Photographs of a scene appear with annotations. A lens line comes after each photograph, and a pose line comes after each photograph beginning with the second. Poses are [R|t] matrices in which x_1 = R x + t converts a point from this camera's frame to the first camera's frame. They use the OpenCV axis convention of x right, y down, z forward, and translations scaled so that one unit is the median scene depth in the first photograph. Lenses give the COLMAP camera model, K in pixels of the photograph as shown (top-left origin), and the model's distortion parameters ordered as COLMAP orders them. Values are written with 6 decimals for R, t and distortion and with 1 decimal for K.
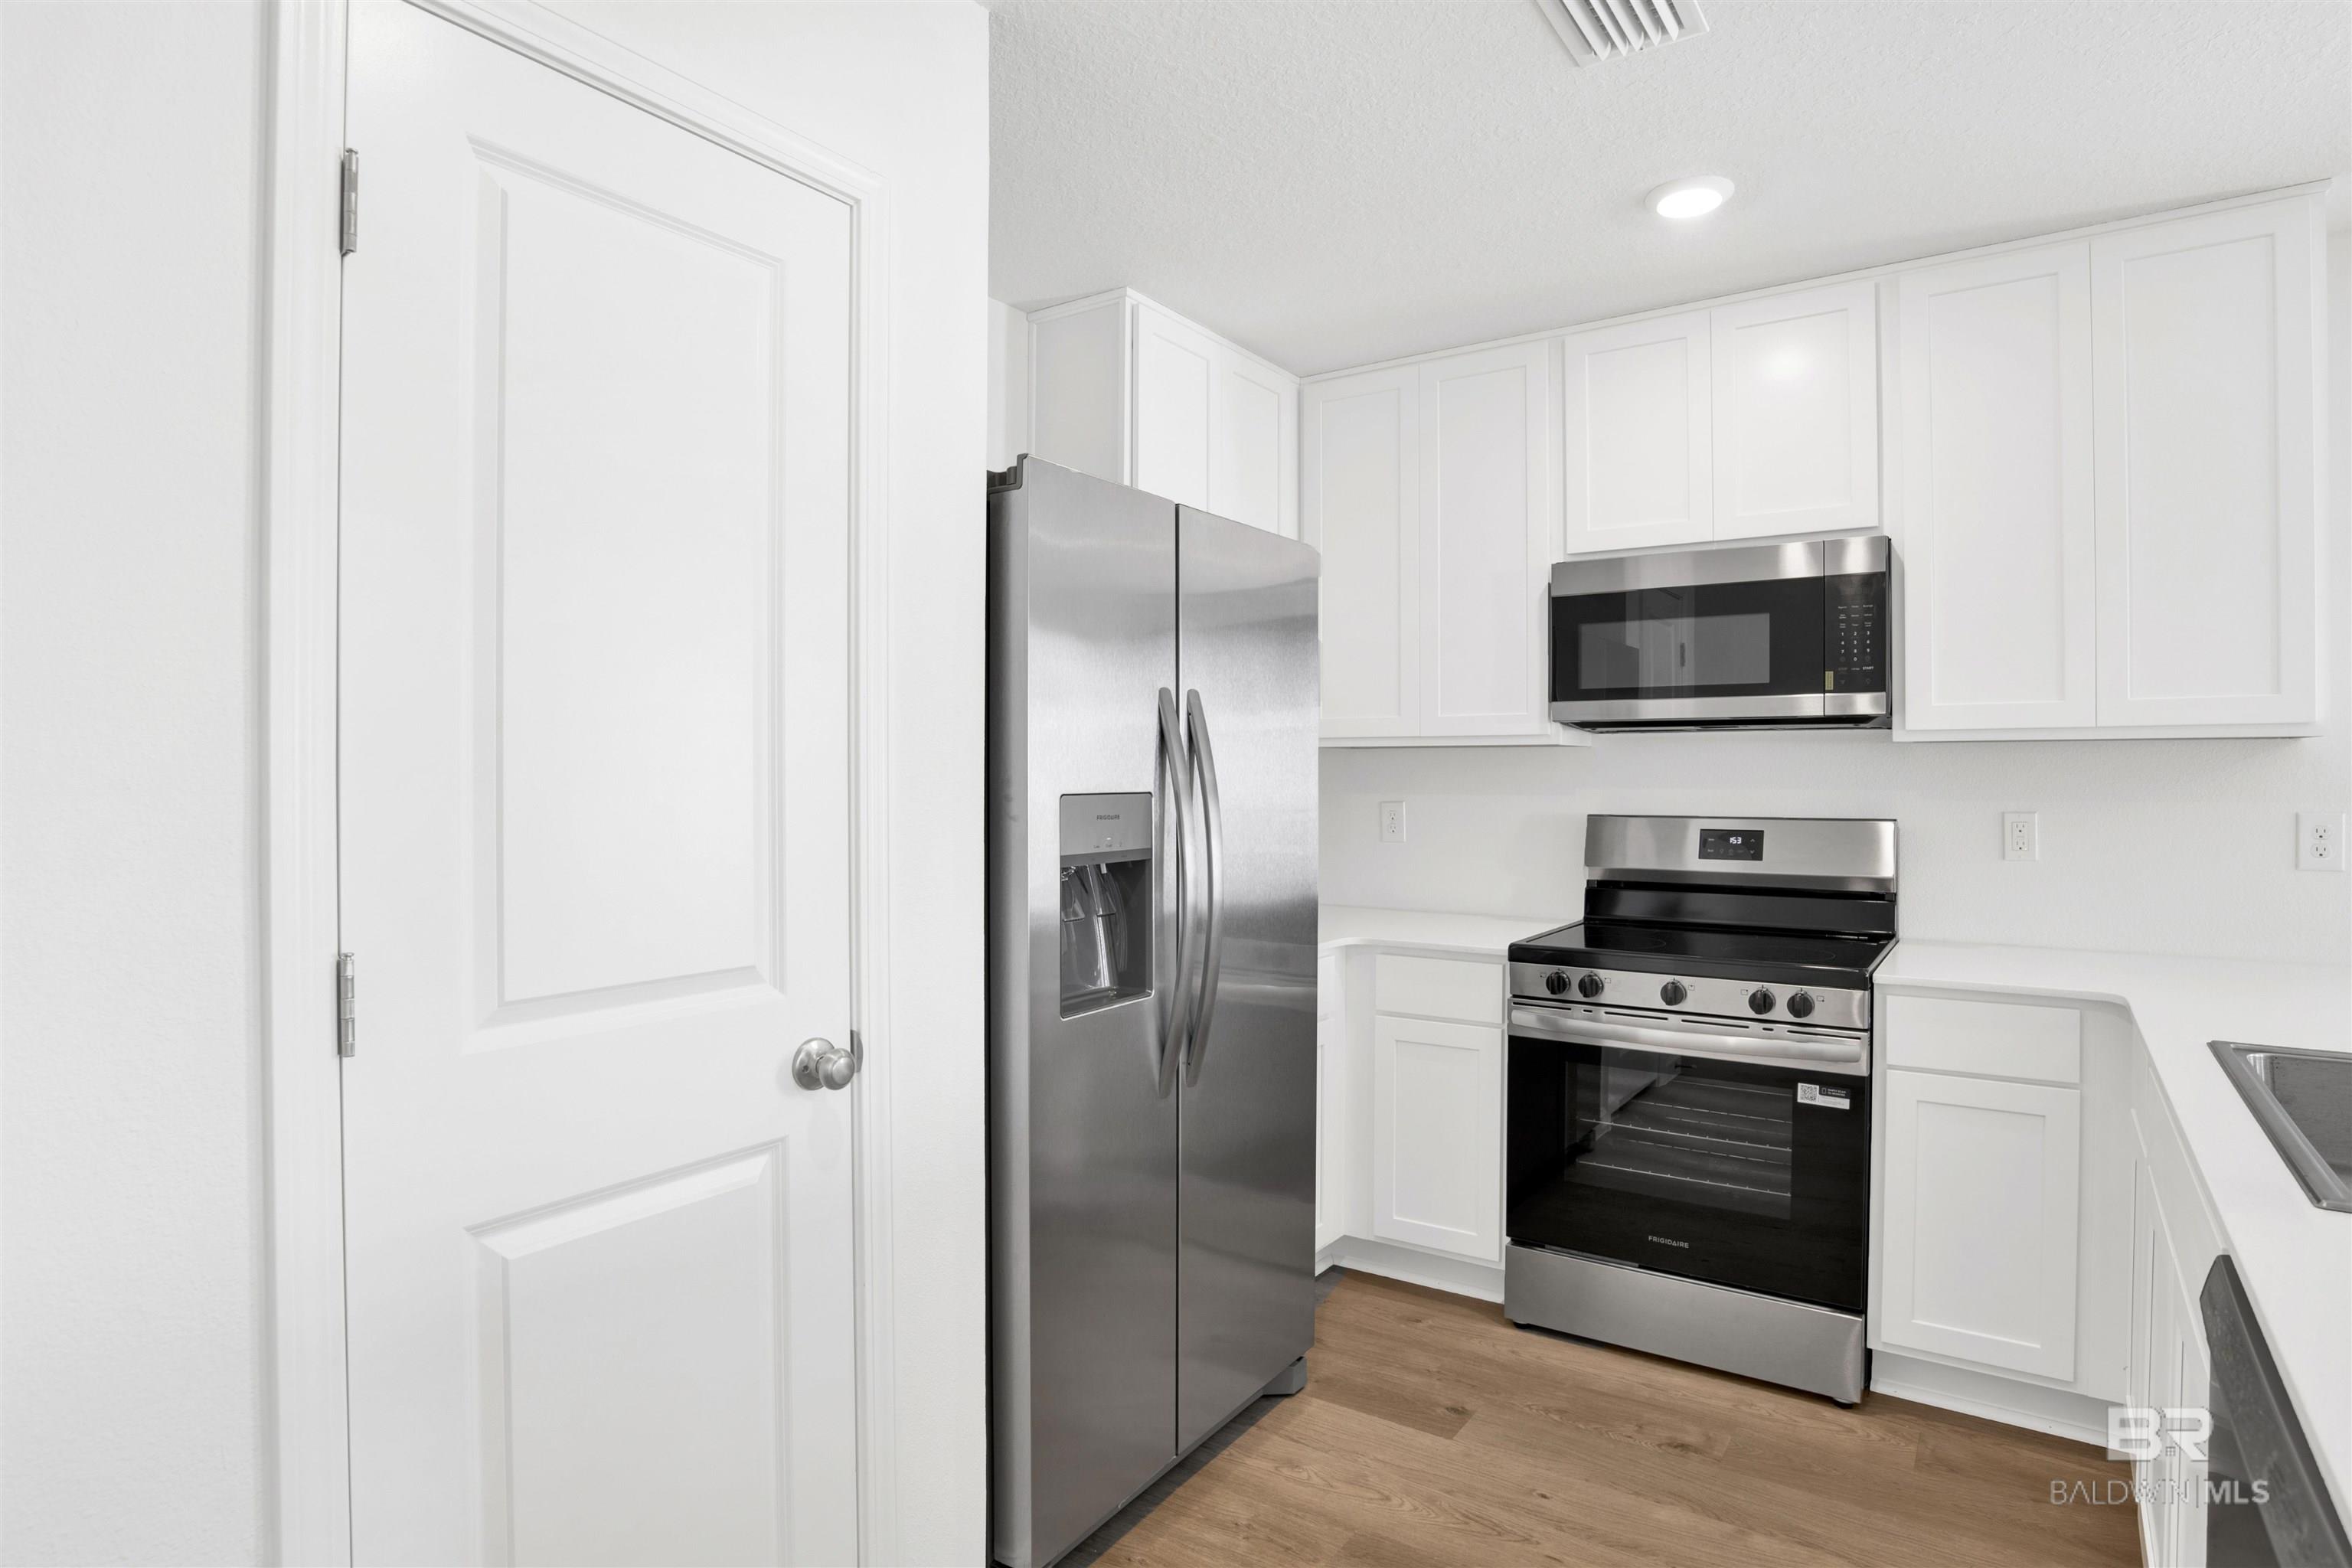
lens RADIAL K [[1240.4, 0, 1190.5], [0, 1240.4, 779.9], [0, 0, 1]] dist [-0.041354, 0.002258]
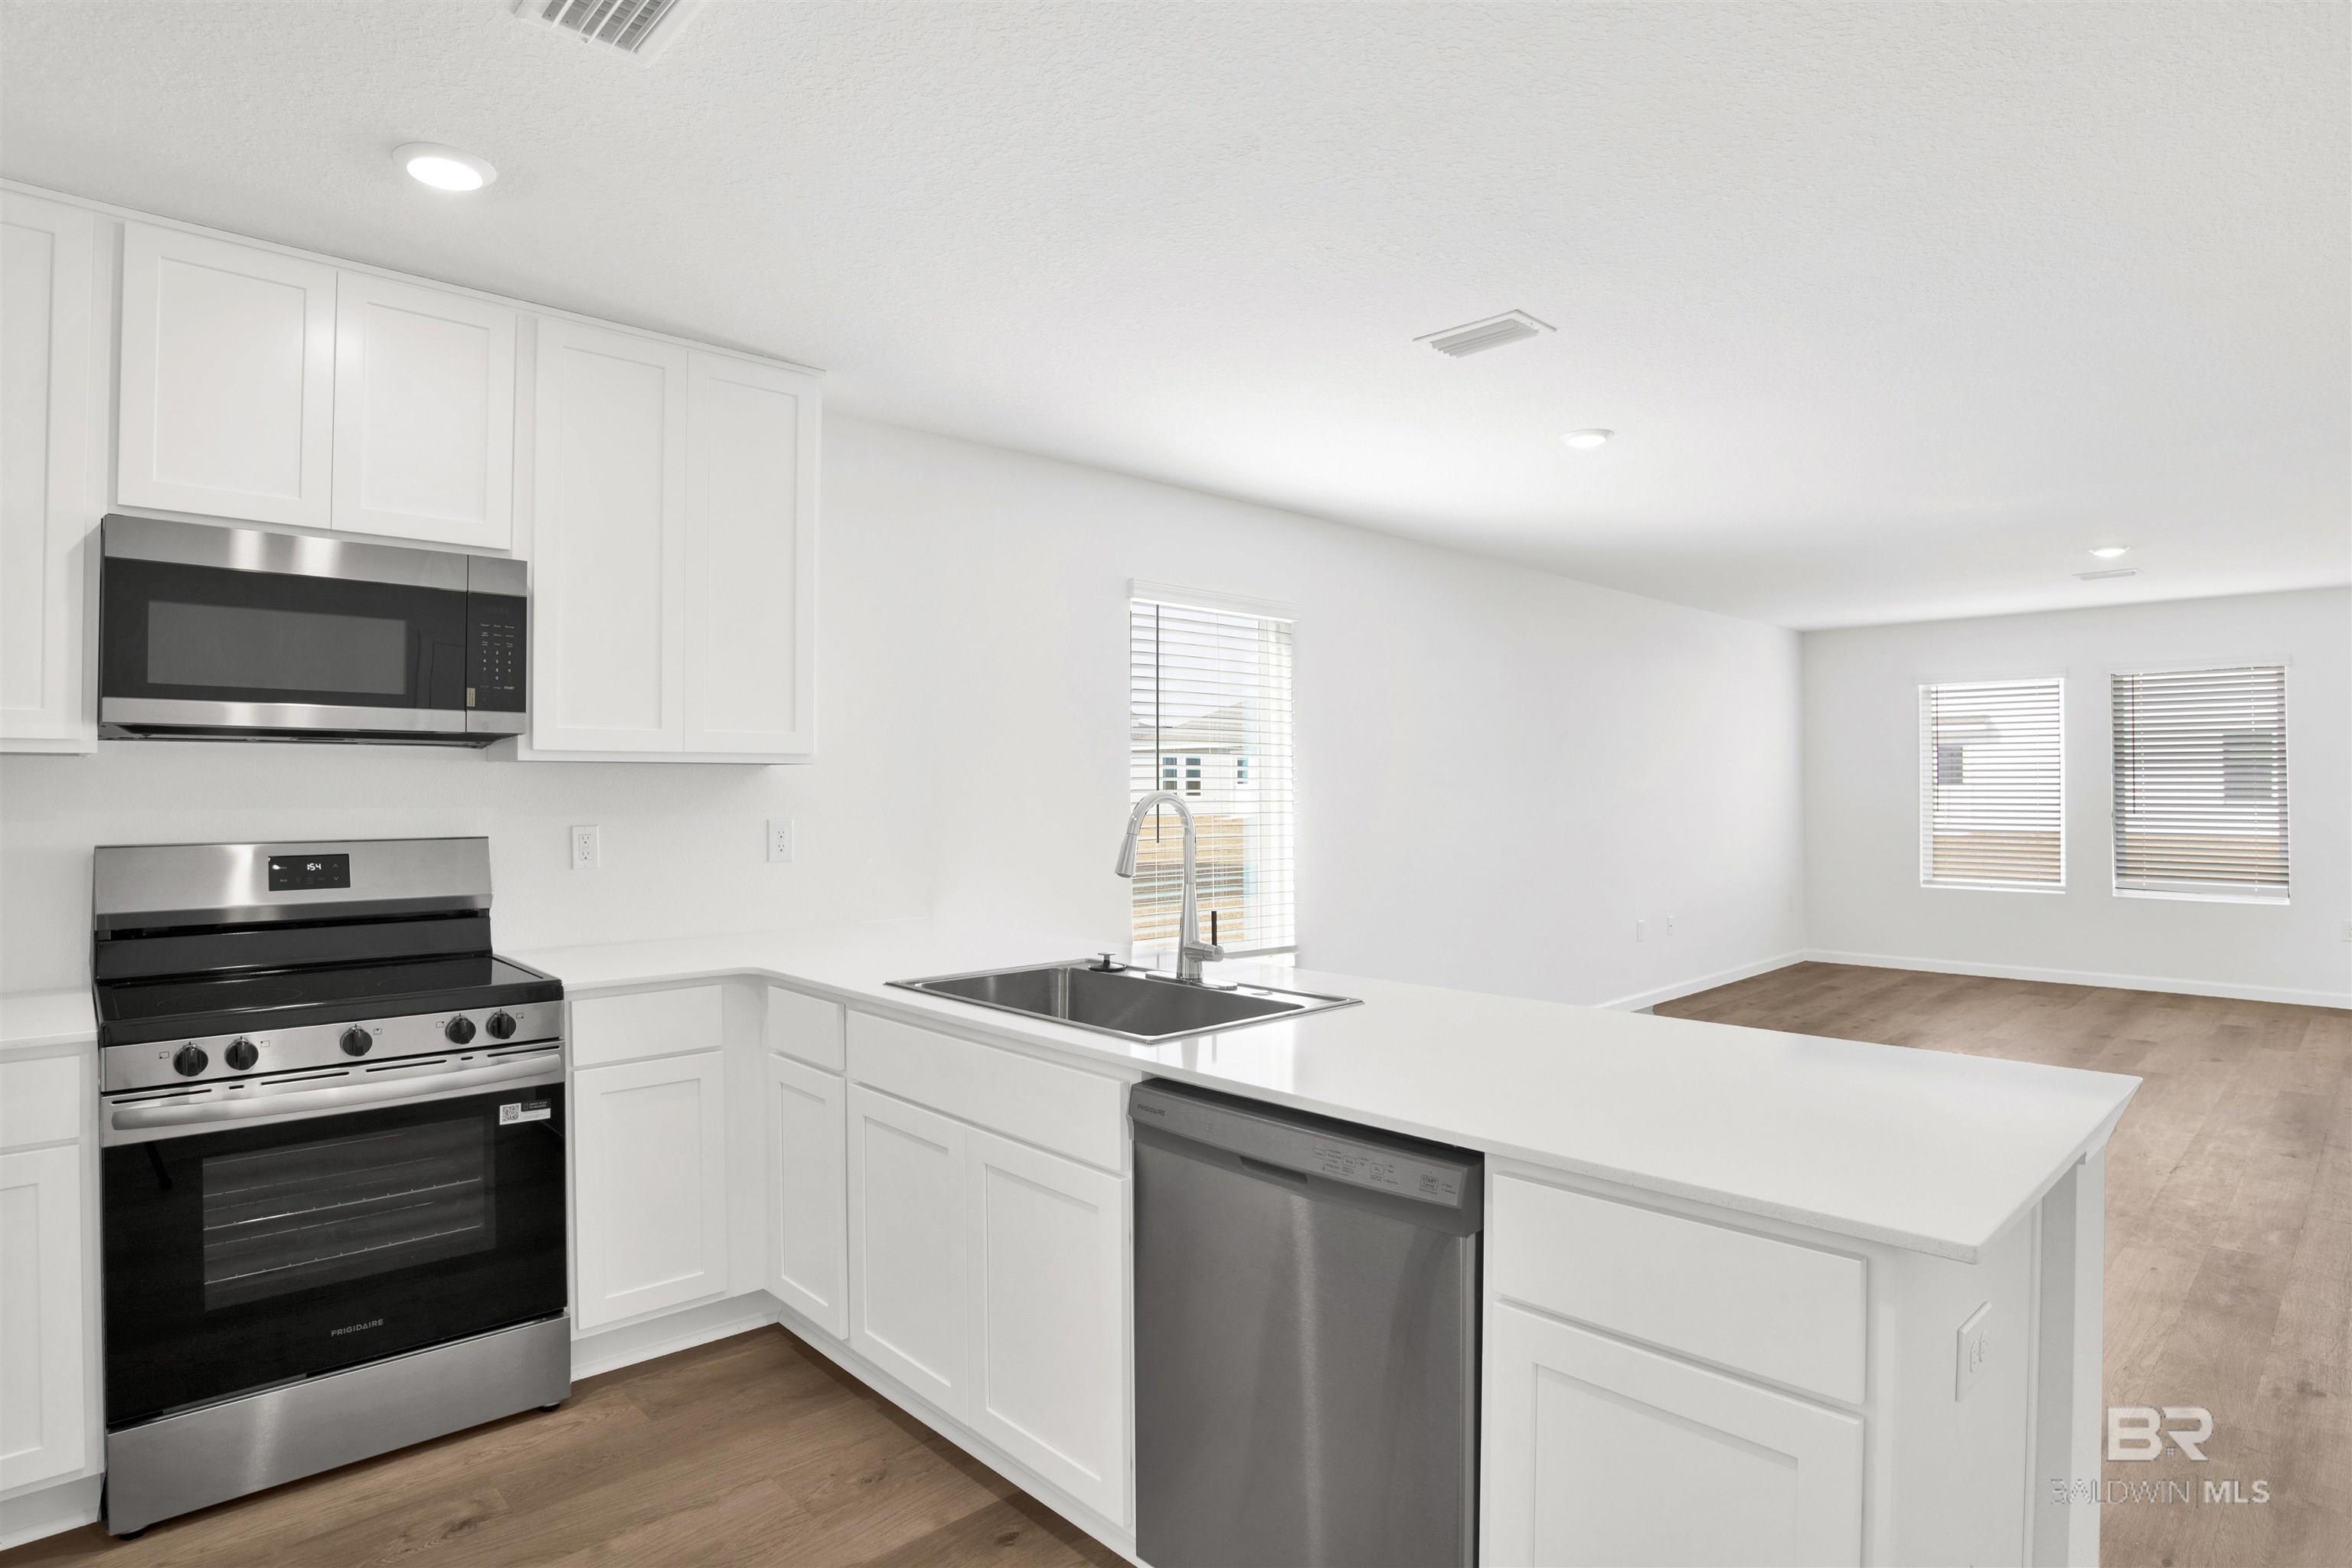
lens RADIAL K [[1240.4, 0, 1187.3], [0, 1240.4, 772.1], [0, 0, 1]] dist [-0.041354, 0.002258]
pose [[0.200477, 0.014696, 0.979588, -0.347208], [0.005749, 0.999853, -0.016177, -0.001495], [-0.979682, 0.008875, 0.200363, 0.252044]]
